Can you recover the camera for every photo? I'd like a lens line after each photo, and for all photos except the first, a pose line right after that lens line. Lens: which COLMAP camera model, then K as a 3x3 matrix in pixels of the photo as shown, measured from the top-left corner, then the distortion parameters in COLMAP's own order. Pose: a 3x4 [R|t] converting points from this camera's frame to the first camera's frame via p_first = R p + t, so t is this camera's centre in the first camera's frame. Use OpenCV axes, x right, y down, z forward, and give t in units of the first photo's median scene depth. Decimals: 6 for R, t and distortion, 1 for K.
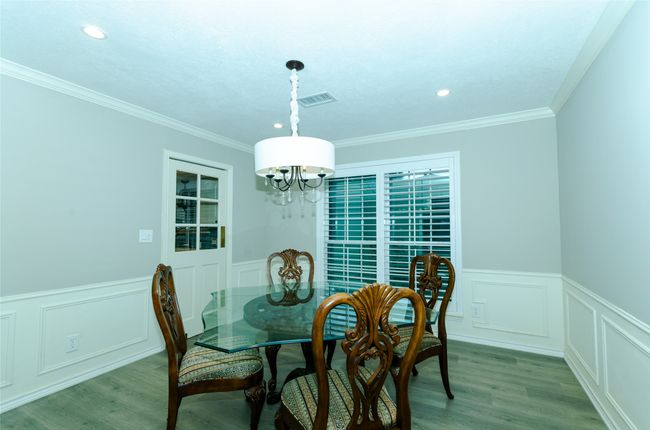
lens RADIAL K [[287.4, 0, 328.8], [0, 287.4, 215.1], [0, 0, 1]] dist [0.005871, -0.001526]
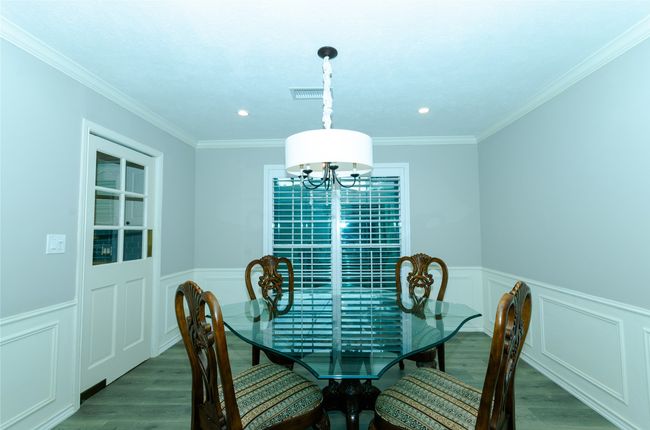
lens RADIAL K [[287.4, 0, 329.7], [0, 287.4, 216.6], [0, 0, 1]] dist [0.005871, -0.001526]
pose [[0.901828, 0.020357, 0.431614, -0.288113], [-0.017304, 0.999790, -0.010999, 0.005624], [-0.431748, 0.002451, 0.901991, 0.103372]]
